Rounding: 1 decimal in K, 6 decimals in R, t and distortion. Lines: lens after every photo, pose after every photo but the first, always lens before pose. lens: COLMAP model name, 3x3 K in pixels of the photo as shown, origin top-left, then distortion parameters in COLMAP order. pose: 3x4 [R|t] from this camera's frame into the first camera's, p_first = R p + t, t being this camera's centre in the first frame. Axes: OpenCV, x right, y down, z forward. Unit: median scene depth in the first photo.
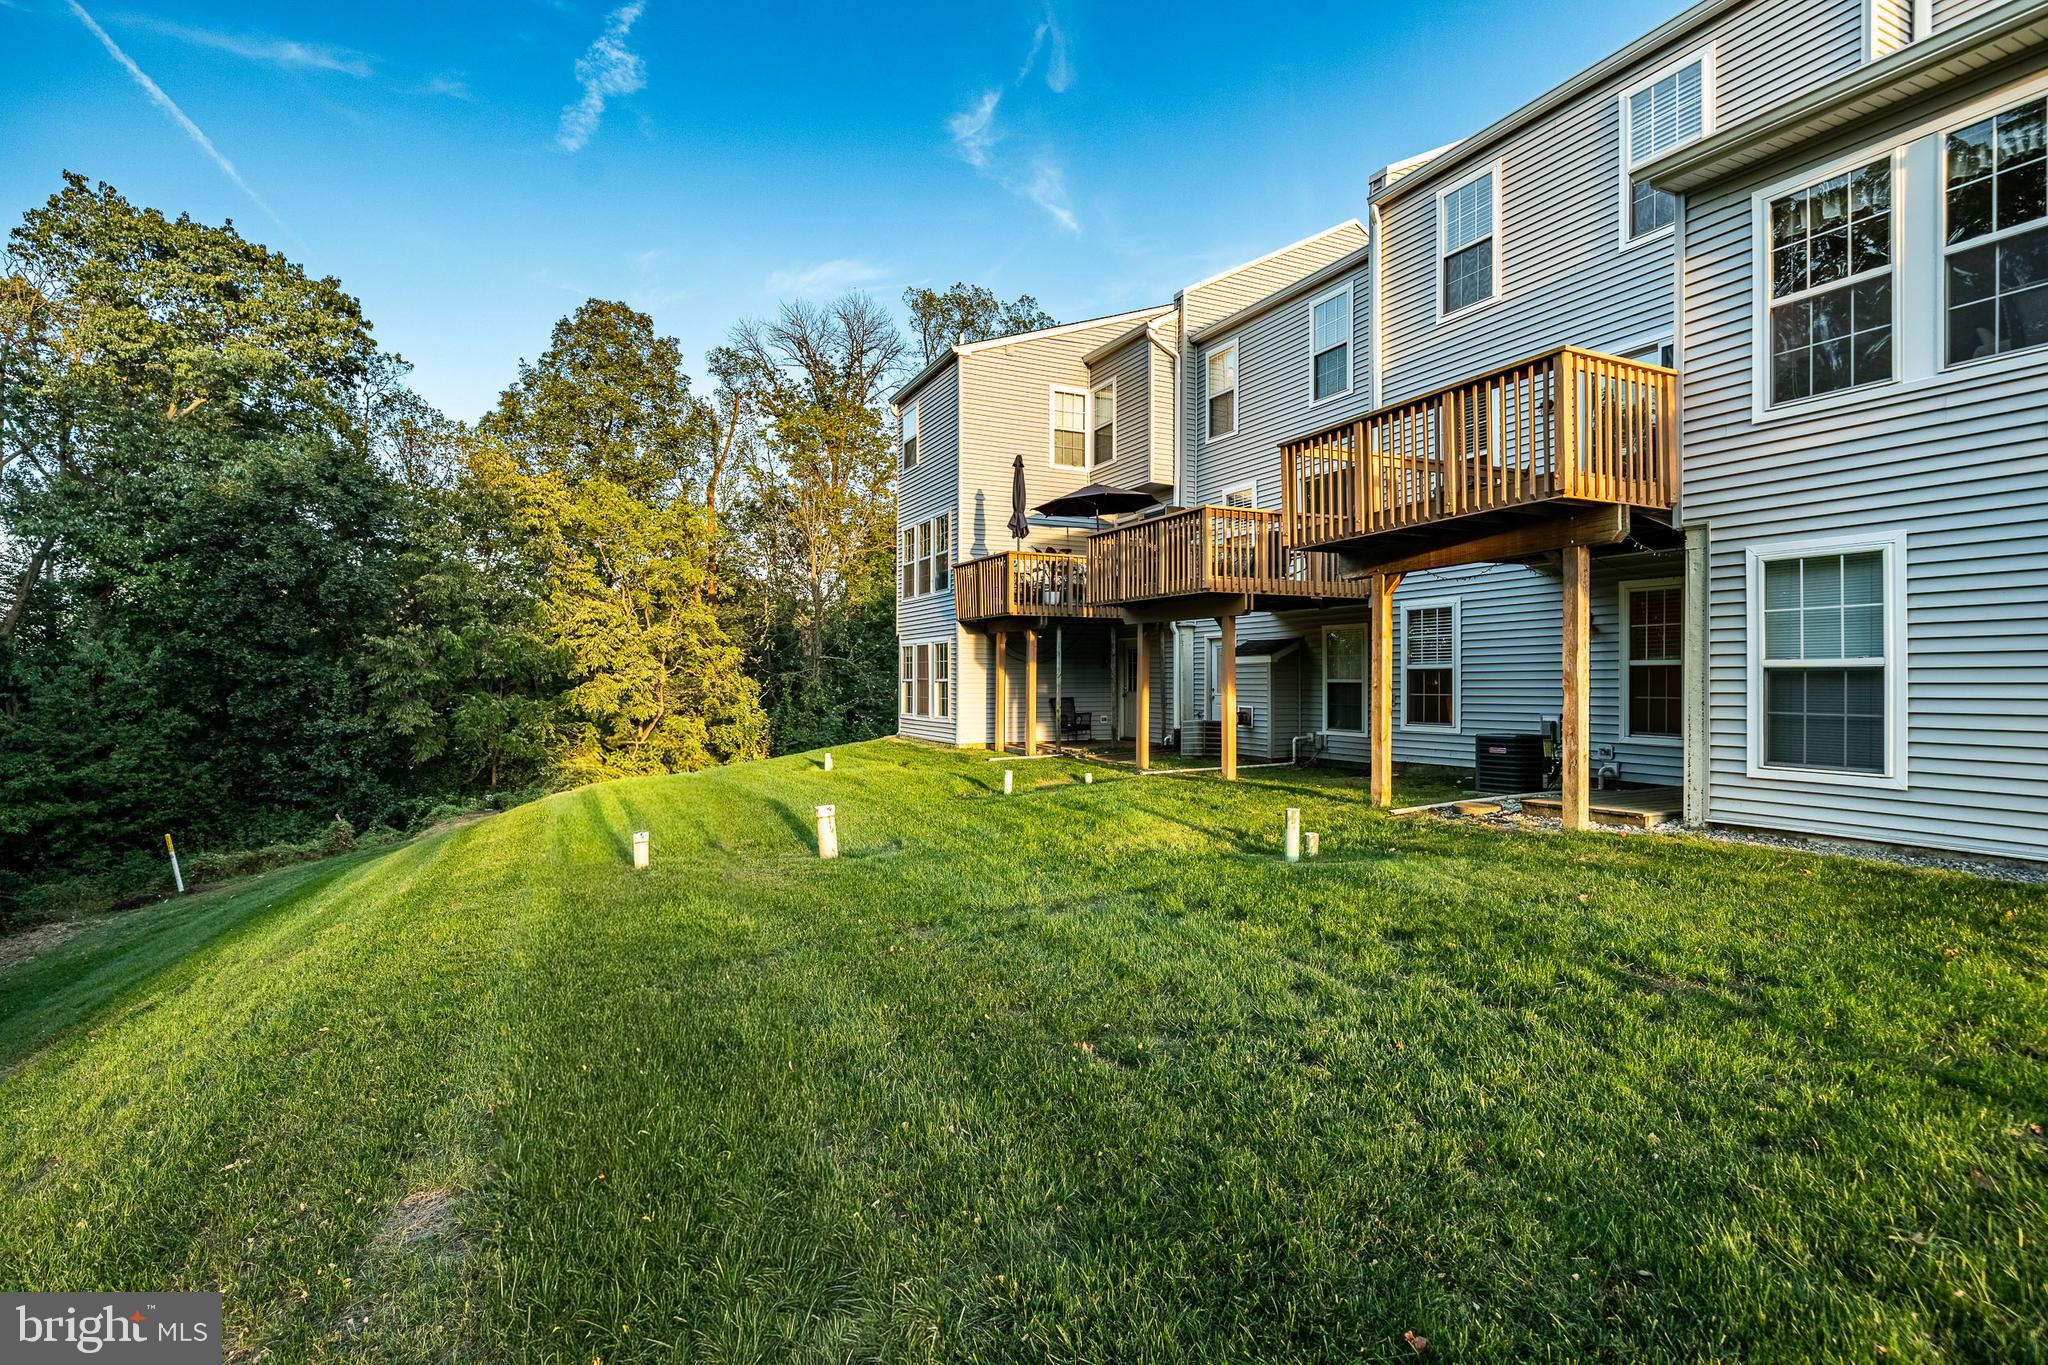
lens RADIAL K [[1033.5, 0, 1024.0], [0, 1033.5, 682.5], [0, 0, 1]] dist [-0.000872, -0.000329]
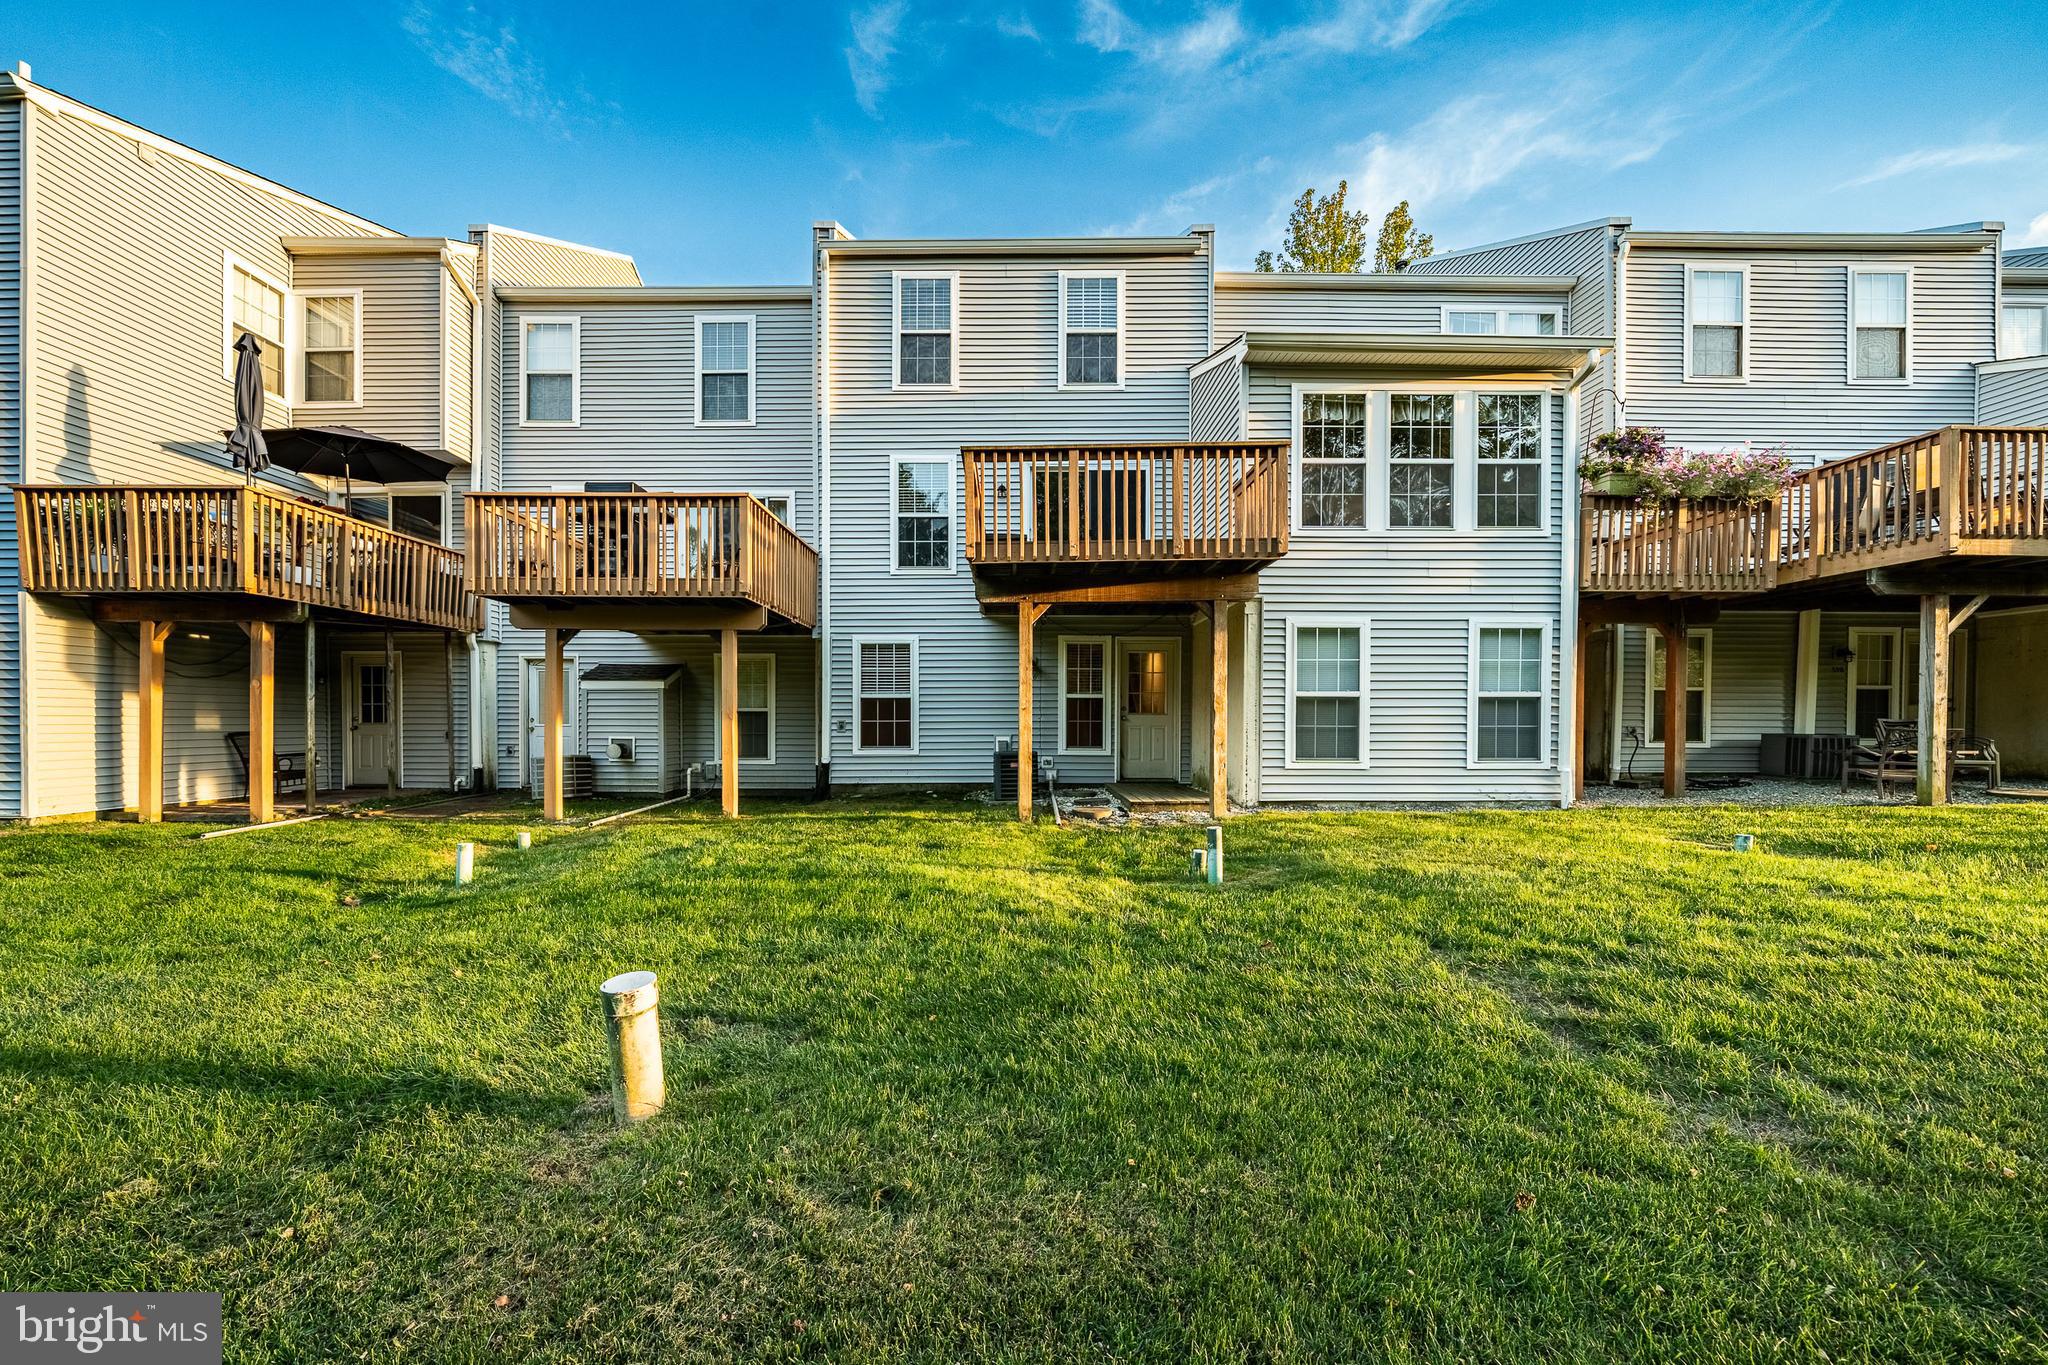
lens RADIAL K [[755.7, 0, 1017.0], [0, 755.7, 731.6], [0, 0, 1]] dist [-0.005831, -0.000079]
pose [[0.433485, -0.007225, 0.901132, -0.278368], [0.000627, 0.999970, 0.007716, 0.016793], [-0.901160, -0.002779, 0.433477, 0.519946]]
